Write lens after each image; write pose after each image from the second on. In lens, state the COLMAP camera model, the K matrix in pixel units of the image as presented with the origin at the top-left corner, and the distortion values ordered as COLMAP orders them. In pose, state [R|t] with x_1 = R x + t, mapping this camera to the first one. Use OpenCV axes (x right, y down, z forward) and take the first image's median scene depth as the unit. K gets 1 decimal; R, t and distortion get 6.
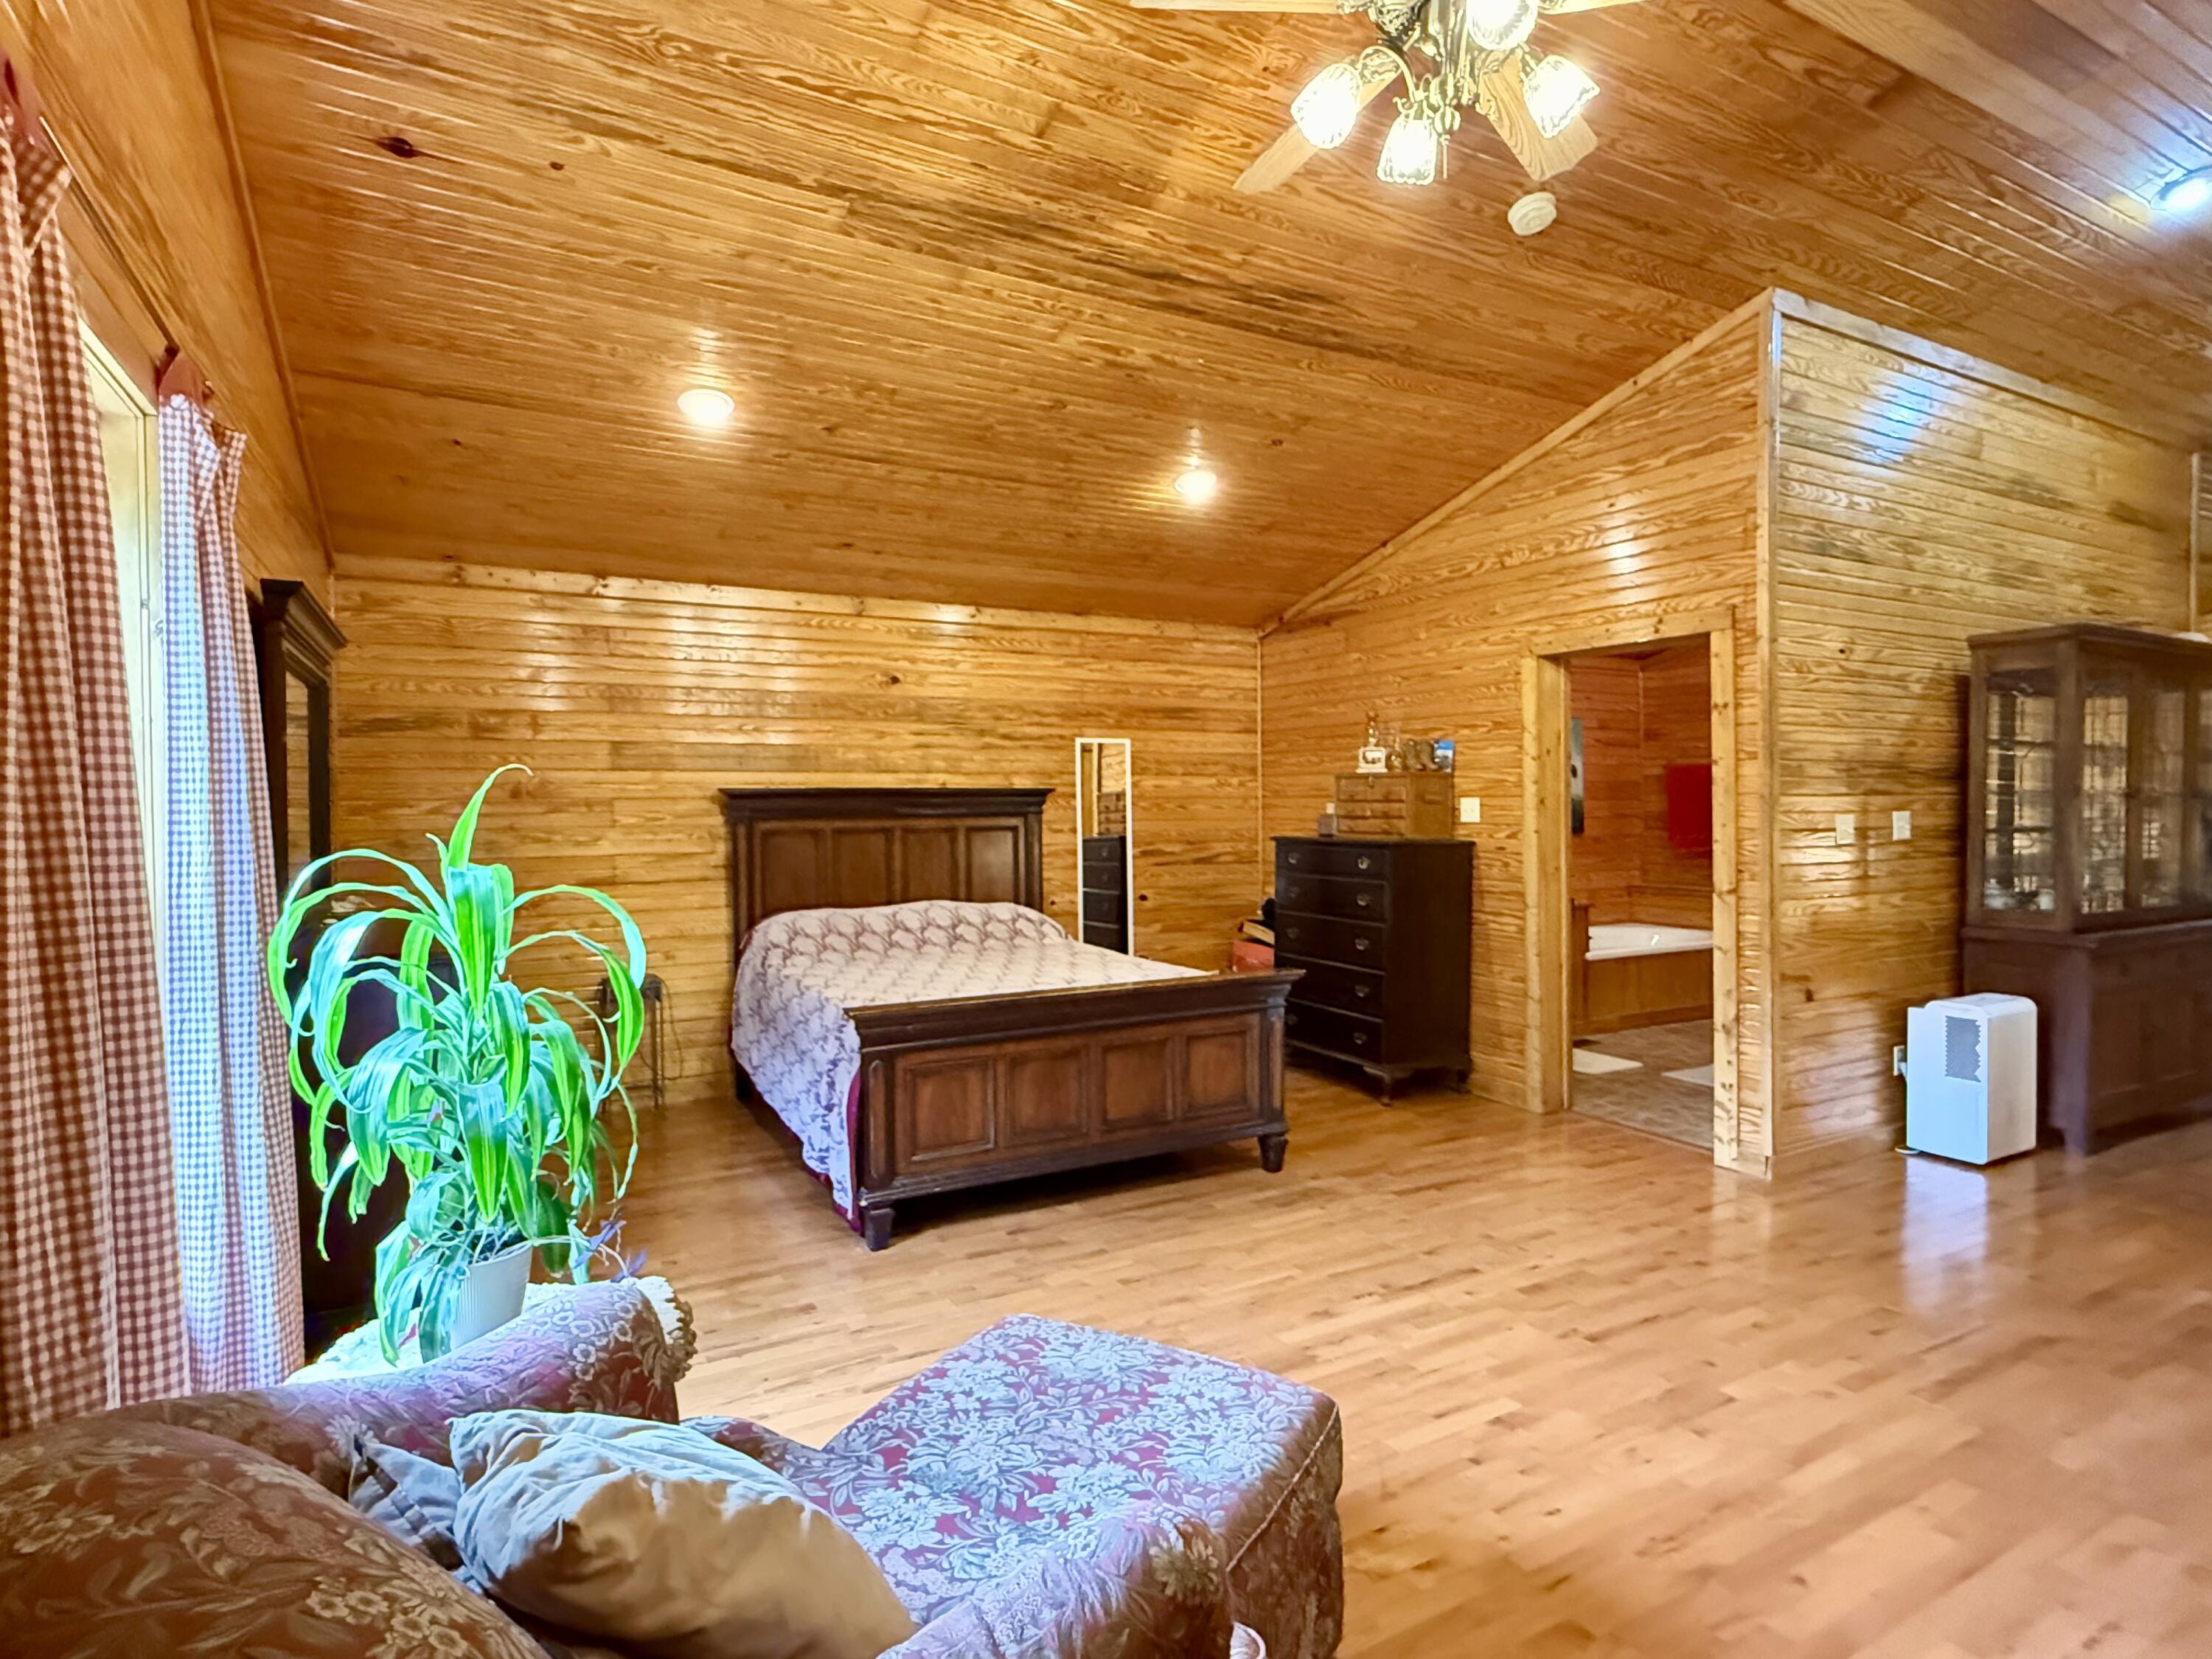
lens RADIAL K [[1166.1, 0, 1097.7], [0, 1166.1, 827.4], [0, 0, 1]] dist [-0.001914, 0.000872]
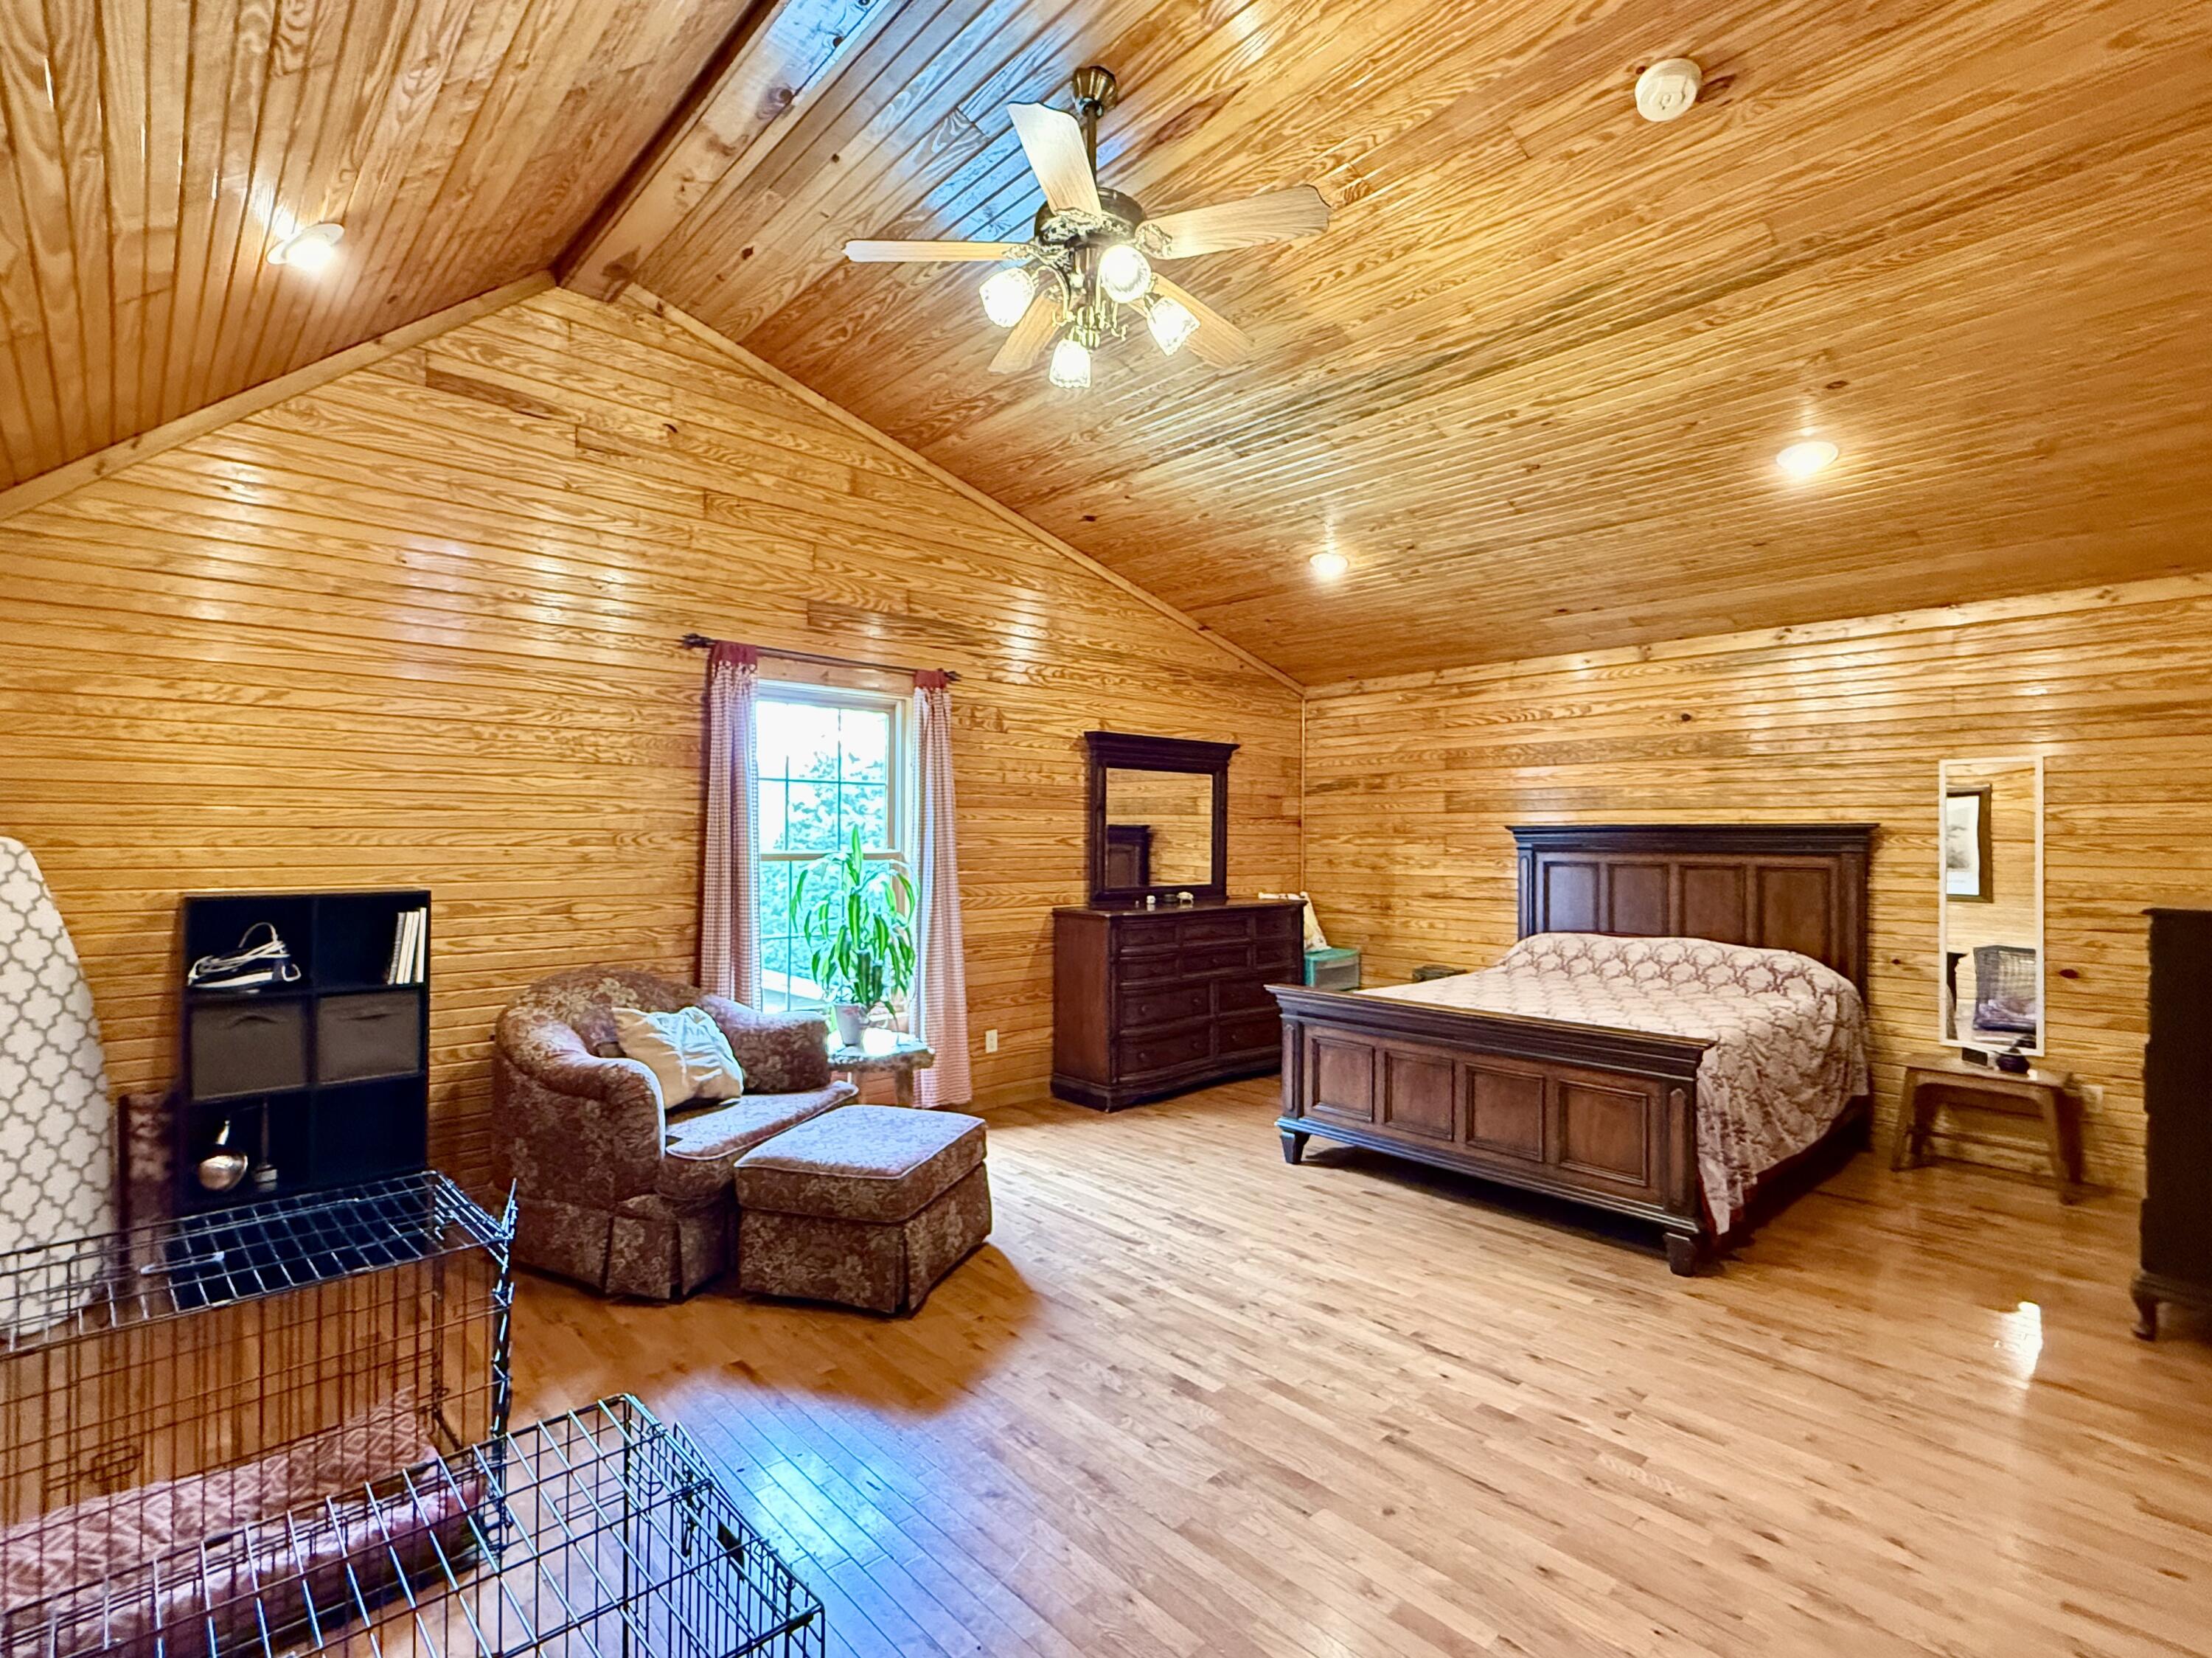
lens RADIAL K [[1050.6, 0, 1106.0], [0, 1050.6, 829.0], [0, 0, 1]] dist [0.001829, 0.000236]
pose [[0.238786, 0.000237, -0.971072, 0.755646], [-0.023720, 0.999703, -0.005589, -0.016303], [0.970783, 0.024368, 0.238720, 0.376170]]
